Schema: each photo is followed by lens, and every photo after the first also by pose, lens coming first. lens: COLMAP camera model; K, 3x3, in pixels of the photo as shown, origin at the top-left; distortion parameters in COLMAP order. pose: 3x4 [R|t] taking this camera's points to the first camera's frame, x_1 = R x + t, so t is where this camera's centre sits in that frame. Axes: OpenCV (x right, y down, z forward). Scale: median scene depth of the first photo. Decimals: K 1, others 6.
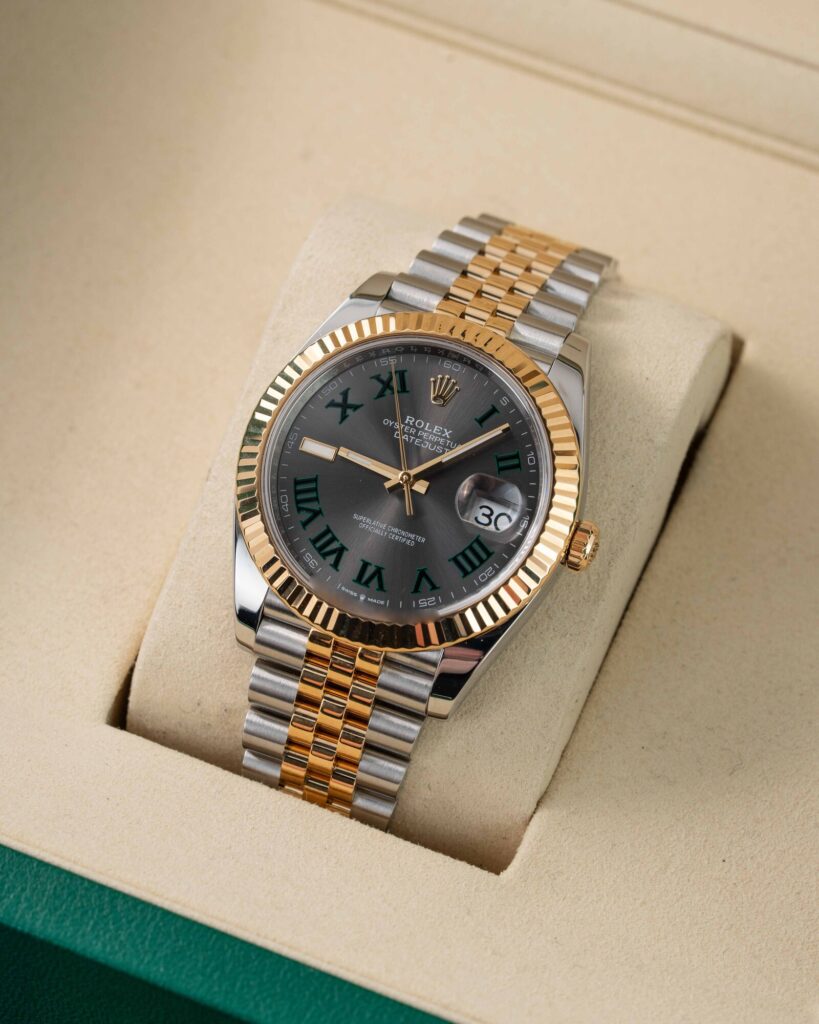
lens RADIAL K [[3920.8, 0, 407.2], [0, 3920.8, 511.1], [0, 0, 1]] dist [0.050988, 0.000000]
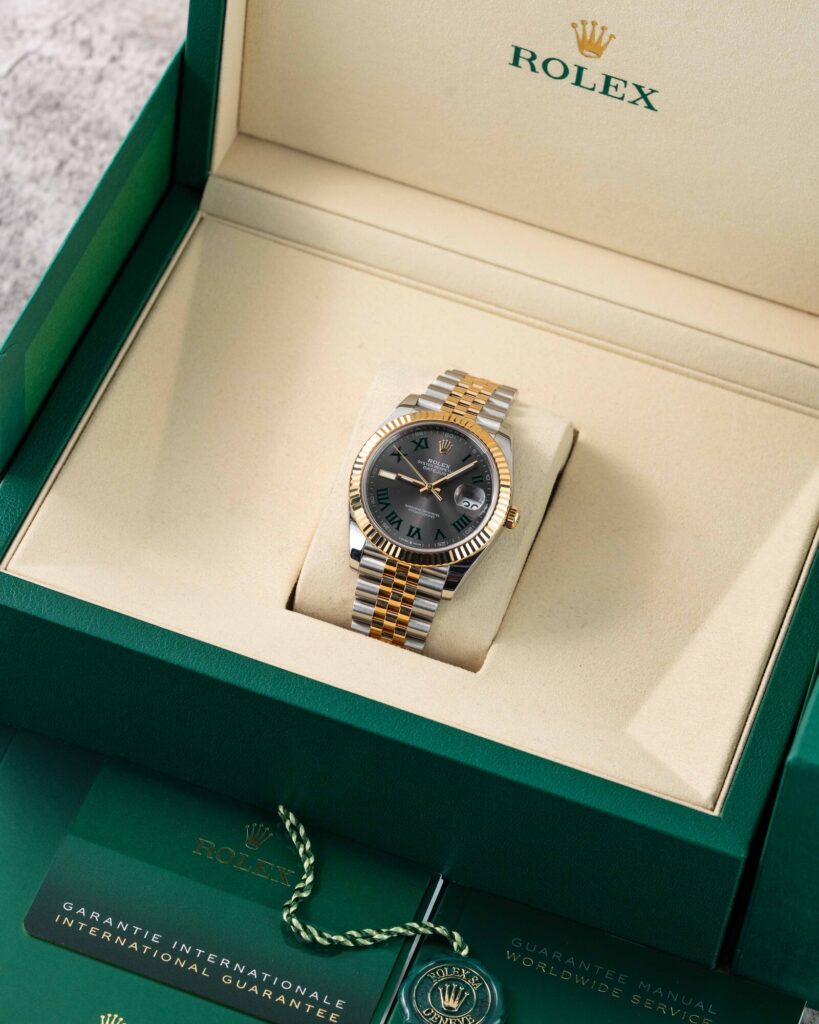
lens RADIAL K [[3920.8, 0, 410.6], [0, 3920.8, 512.3], [0, 0, 1]] dist [0.050988, 0.000000]
pose [[0.995624, -0.011026, 0.092793, -0.207010], [0.019421, 0.995747, -0.090057, 0.195443], [-0.091405, 0.091465, 0.991604, -1.105733]]
